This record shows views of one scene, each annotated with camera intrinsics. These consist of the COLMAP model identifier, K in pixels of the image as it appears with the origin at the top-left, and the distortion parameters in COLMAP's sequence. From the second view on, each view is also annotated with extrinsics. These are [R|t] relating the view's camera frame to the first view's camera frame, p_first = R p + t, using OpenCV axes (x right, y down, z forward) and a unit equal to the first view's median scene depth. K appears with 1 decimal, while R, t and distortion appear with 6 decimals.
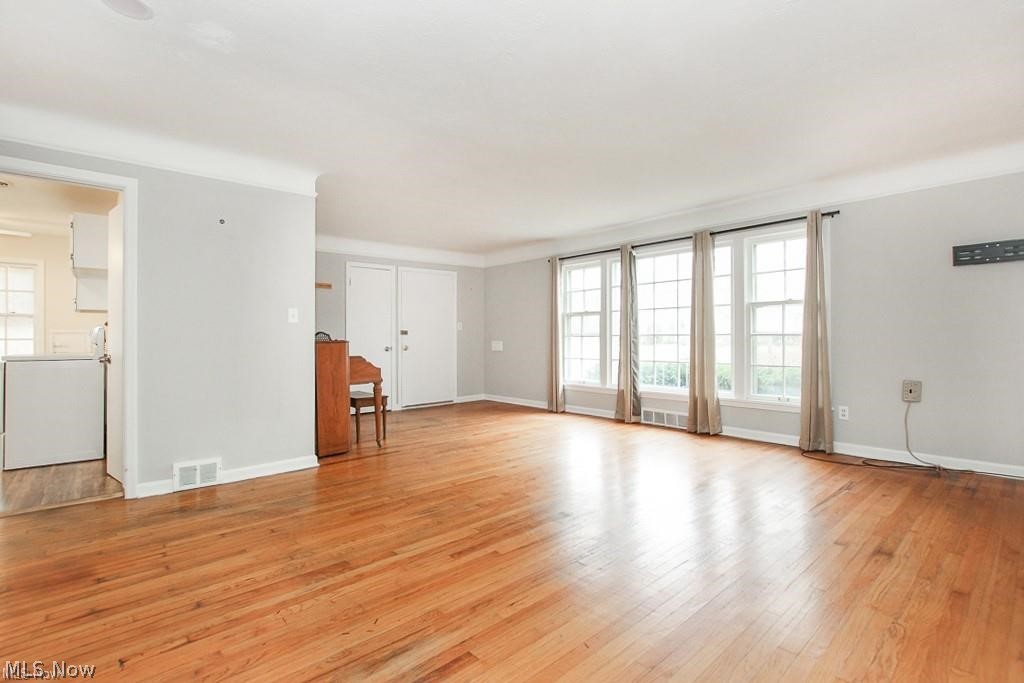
lens RADIAL K [[479.2, 0, 512.0], [0, 479.2, 341.5], [0, 0, 1]] dist [-0.016673, 0.001204]
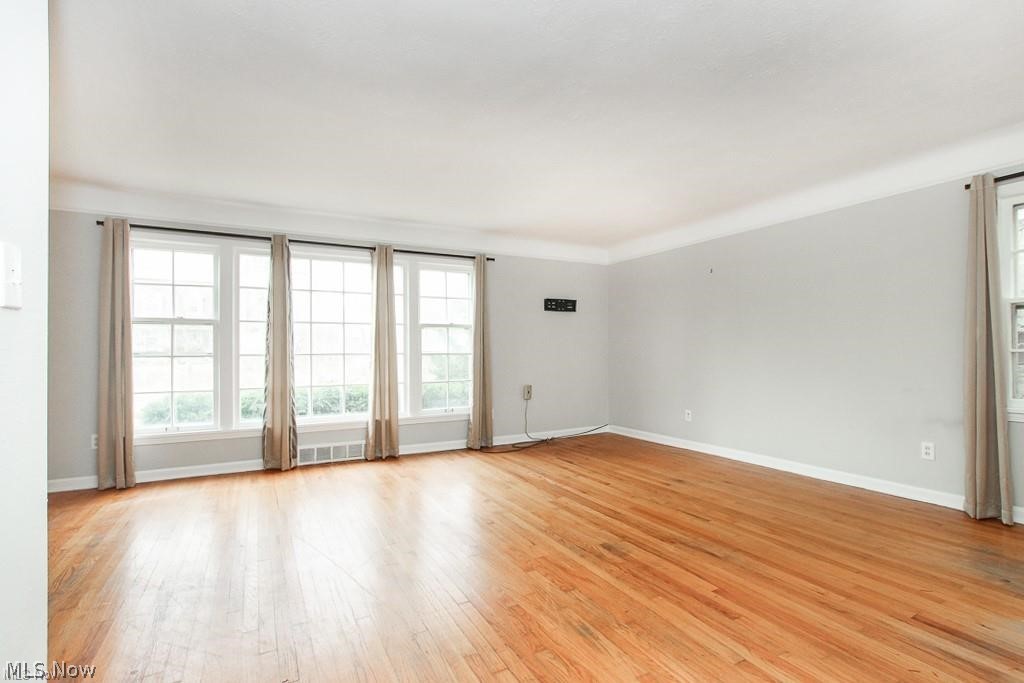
lens RADIAL K [[479.2, 0, 512.0], [0, 479.2, 341.5], [0, 0, 1]] dist [-0.016673, 0.001204]
pose [[0.220971, 0.025660, 0.974943, -0.479971], [0.014516, 0.999457, -0.029595, -0.006845], [-0.975172, 0.020692, 0.220478, 0.551079]]
